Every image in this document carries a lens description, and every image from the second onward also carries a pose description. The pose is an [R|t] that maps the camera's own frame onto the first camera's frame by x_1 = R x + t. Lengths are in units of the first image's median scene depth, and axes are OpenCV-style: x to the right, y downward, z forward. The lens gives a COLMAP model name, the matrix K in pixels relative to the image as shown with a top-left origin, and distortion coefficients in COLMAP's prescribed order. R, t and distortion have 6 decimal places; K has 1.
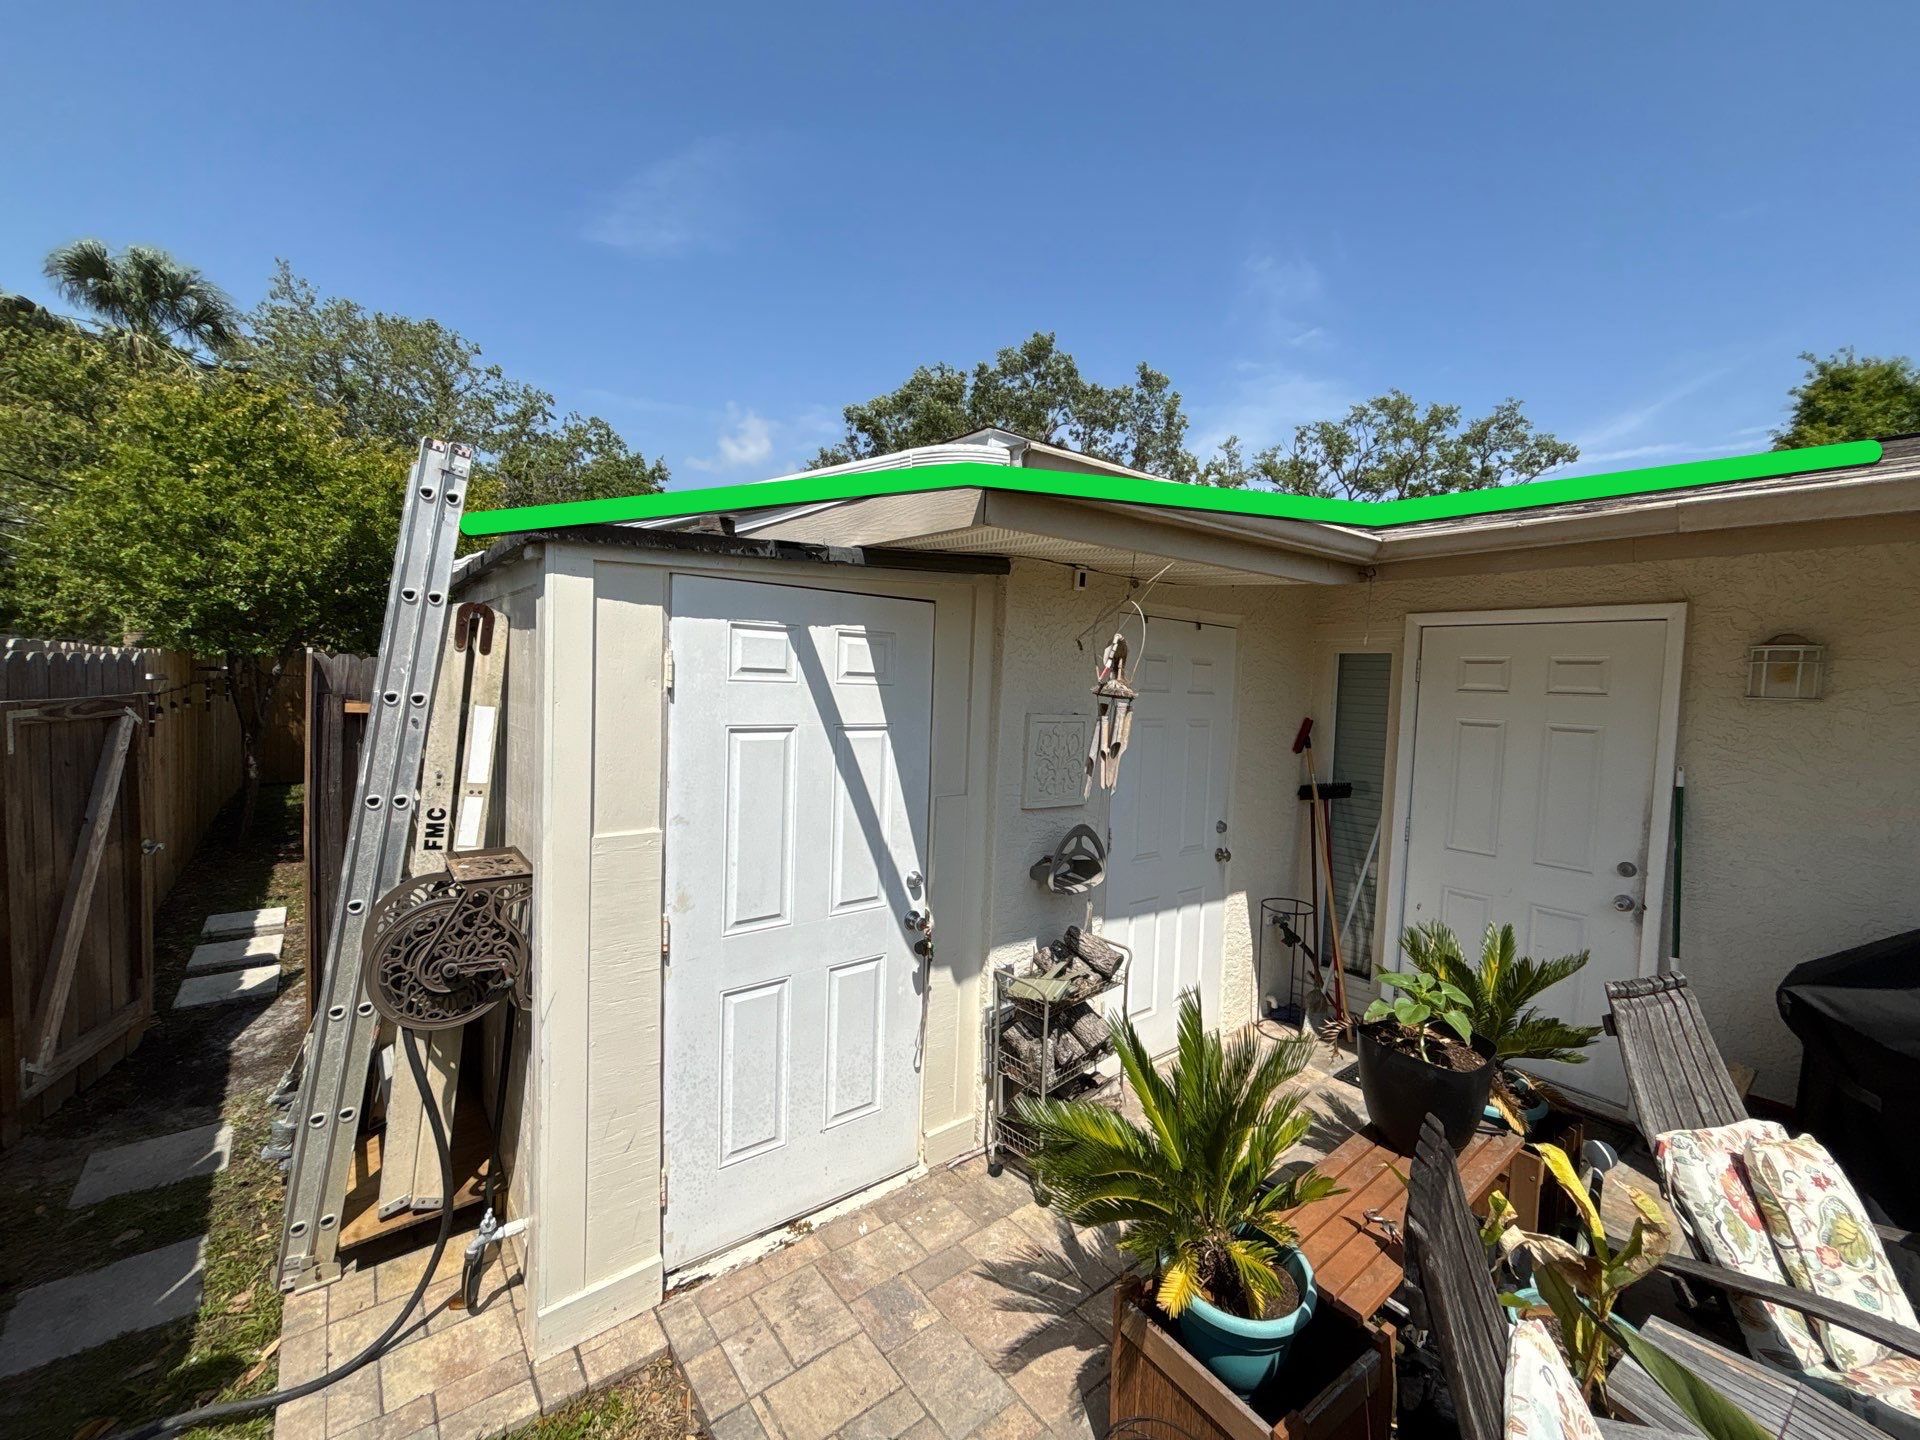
lens RADIAL K [[777.8, 0, 961.2], [0, 777.8, 715.2], [0, 0, 1]] dist [-0.001226, -0.000087]
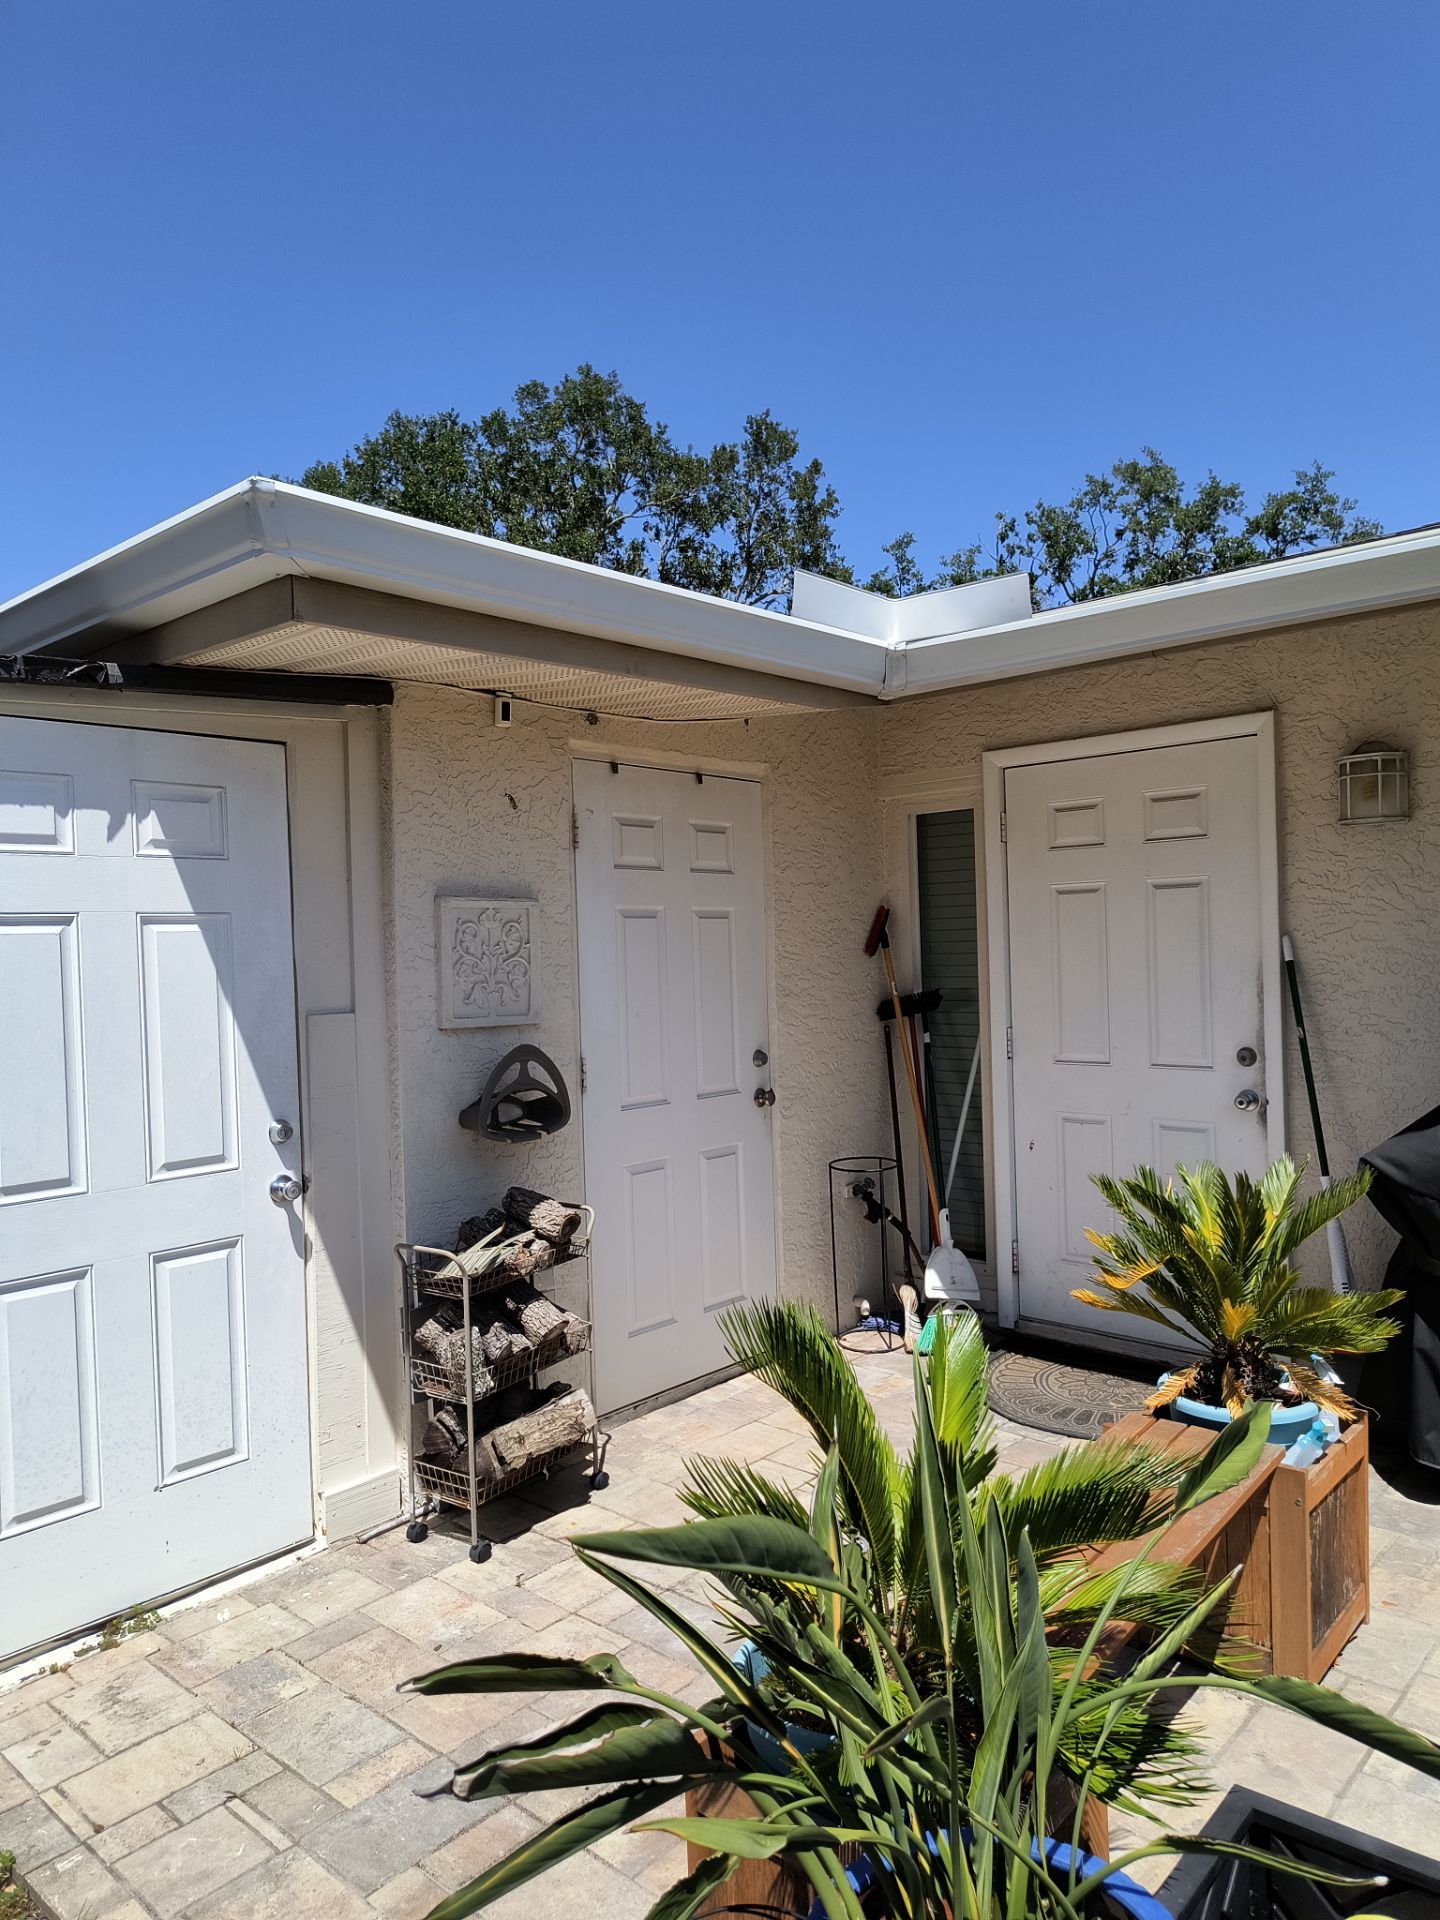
lens RADIAL K [[1317.2, 0, 720.0], [0, 1317.2, 960.0], [0, 0, 1]] dist [0.038862, -0.040770]
pose [[0.985033, -0.066848, 0.158878, 0.172004], [0.072484, 0.996920, -0.029943, 0.134638], [-0.156387, 0.041011, 0.986844, -0.301617]]
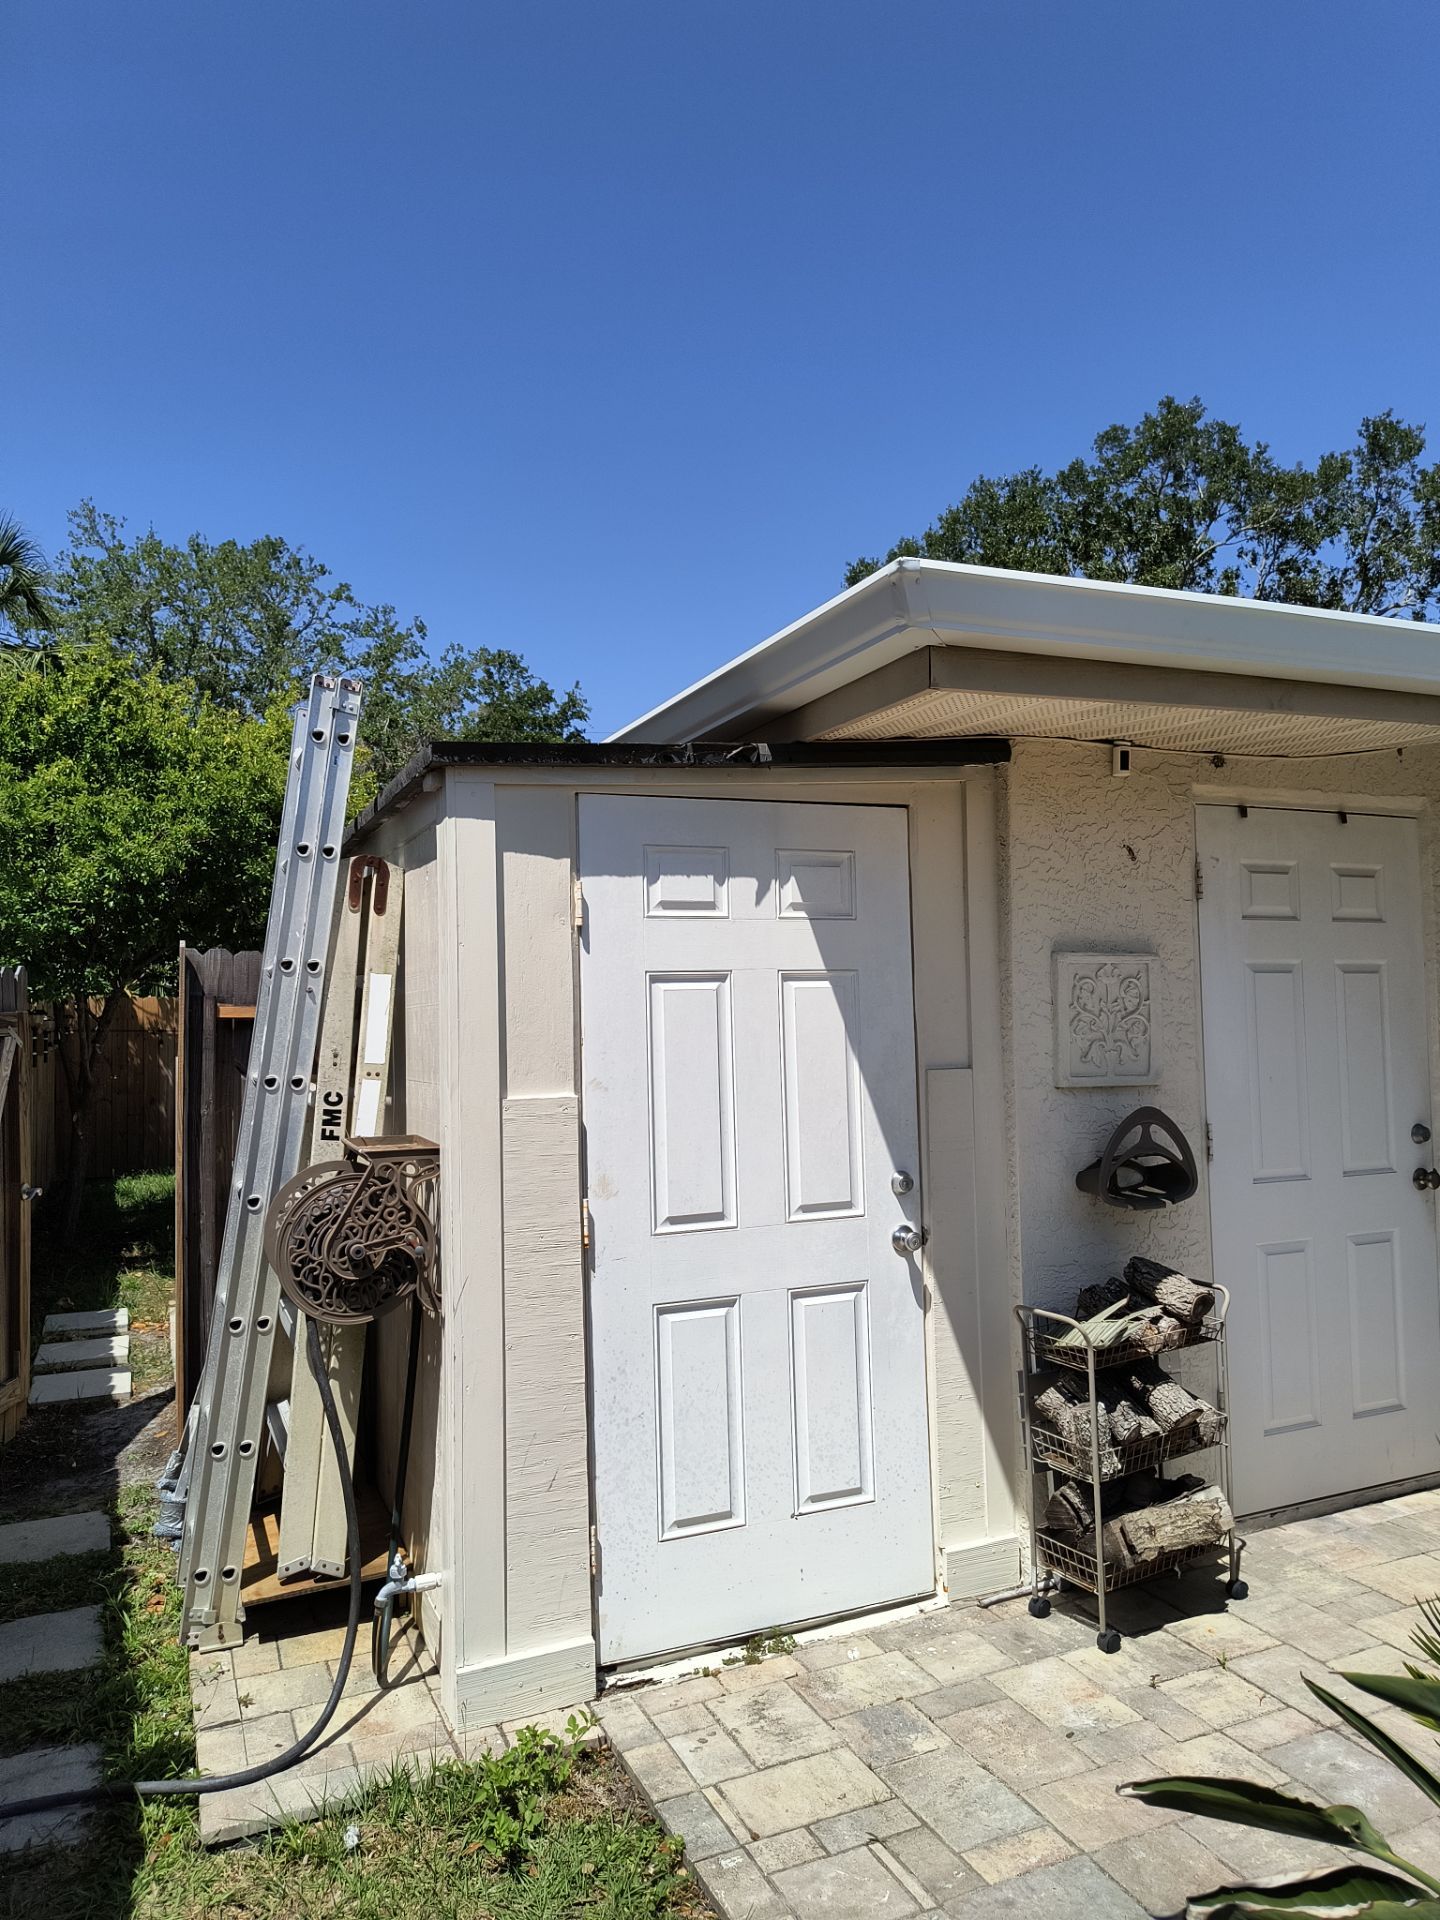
lens RADIAL K [[1319.2, 0, 713.3], [0, 1319.2, 953.1], [0, 0, 1]] dist [0.050391, -0.081810]
pose [[0.961360, -0.068932, -0.266526, 0.128191], [0.043500, 0.994018, -0.100180, 0.127568], [0.271837, 0.084715, 0.958607, -0.296955]]
